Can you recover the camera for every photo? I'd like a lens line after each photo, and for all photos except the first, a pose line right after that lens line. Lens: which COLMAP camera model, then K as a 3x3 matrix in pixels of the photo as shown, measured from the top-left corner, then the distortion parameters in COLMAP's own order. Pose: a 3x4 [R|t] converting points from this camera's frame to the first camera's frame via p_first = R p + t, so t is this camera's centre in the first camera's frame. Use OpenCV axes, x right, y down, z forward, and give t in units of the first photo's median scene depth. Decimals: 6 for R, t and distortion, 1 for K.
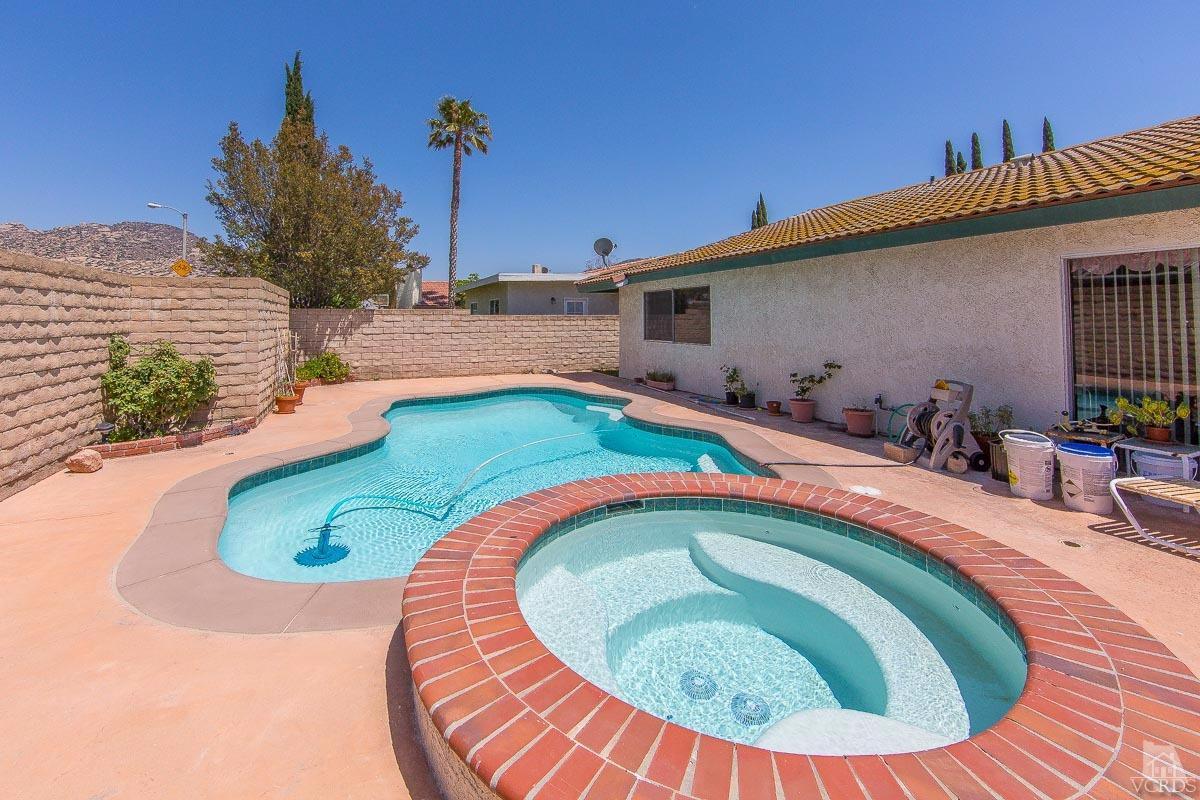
lens RADIAL K [[482.8, 0, 542.4], [0, 482.8, 306.5], [0, 0, 1]] dist [-0.001499, -0.000060]
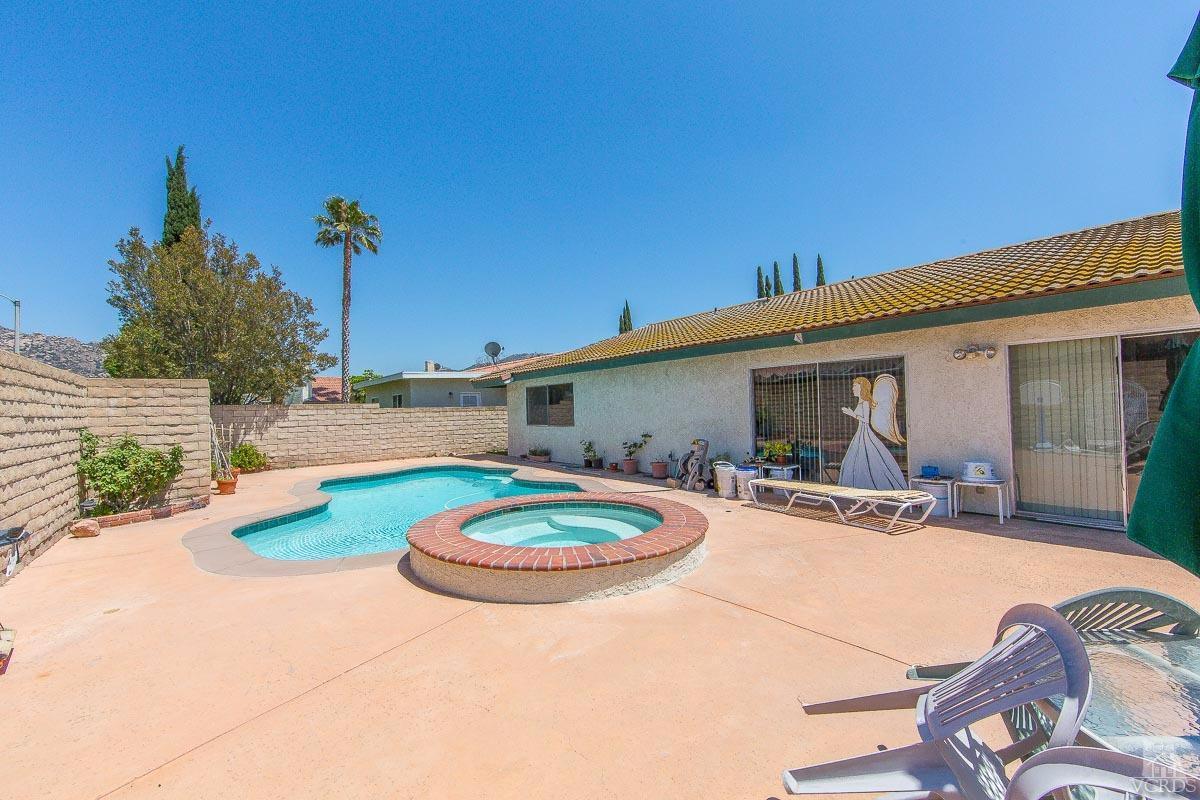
lens RADIAL K [[462.0, 0, 555.2], [0, 462.0, 412.2], [0, 0, 1]] dist [-0.000493, 0.000017]
pose [[0.965729, -0.021526, 0.258659, -0.039054], [0.014531, 0.999476, 0.028927, 0.001047], [-0.259146, -0.024177, 0.965535, -0.238001]]
